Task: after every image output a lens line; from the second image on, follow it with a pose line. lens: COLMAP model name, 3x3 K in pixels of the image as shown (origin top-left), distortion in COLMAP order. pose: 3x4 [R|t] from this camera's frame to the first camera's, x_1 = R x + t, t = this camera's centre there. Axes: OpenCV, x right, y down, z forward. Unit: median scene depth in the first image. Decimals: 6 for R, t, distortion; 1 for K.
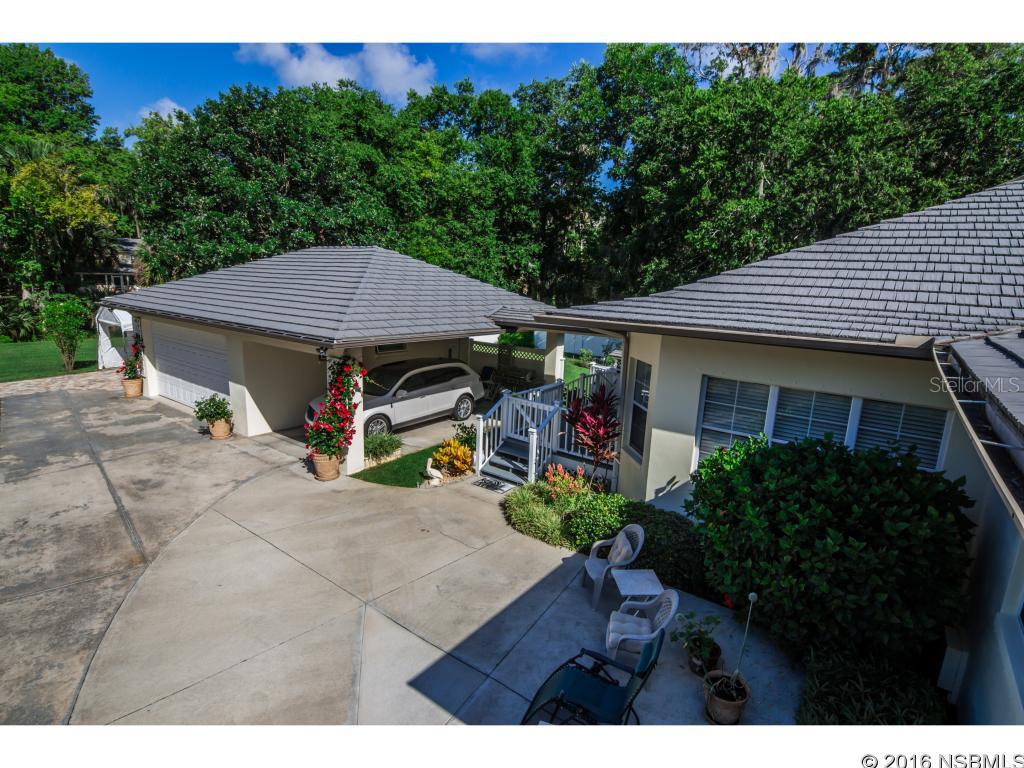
lens RADIAL K [[515.5, 0, 512.0], [0, 515.5, 384.0], [0, 0, 1]] dist [0.000814, 0.000022]
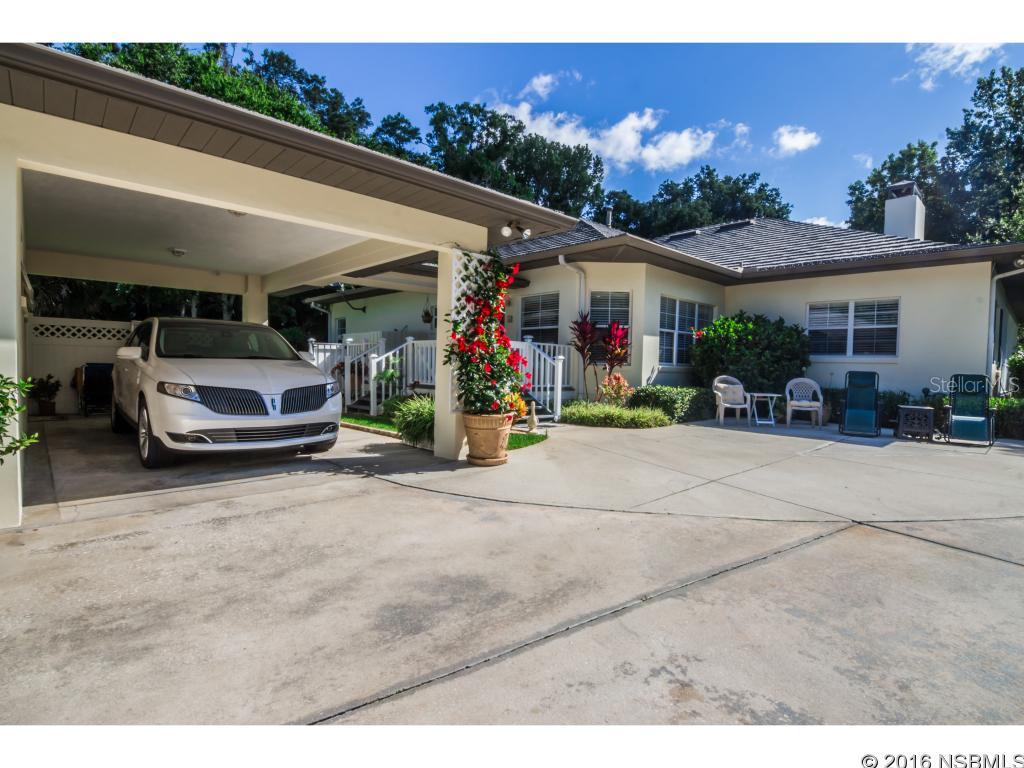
lens RADIAL K [[515.5, 0, 512.0], [0, 515.5, 384.0], [0, 0, 1]] dist [0.000814, 0.000022]
pose [[0.183947, -0.074290, 0.980125, -0.945467], [0.180089, 0.982808, 0.040695, 0.083051], [-0.966298, 0.169025, 0.194163, 0.894886]]
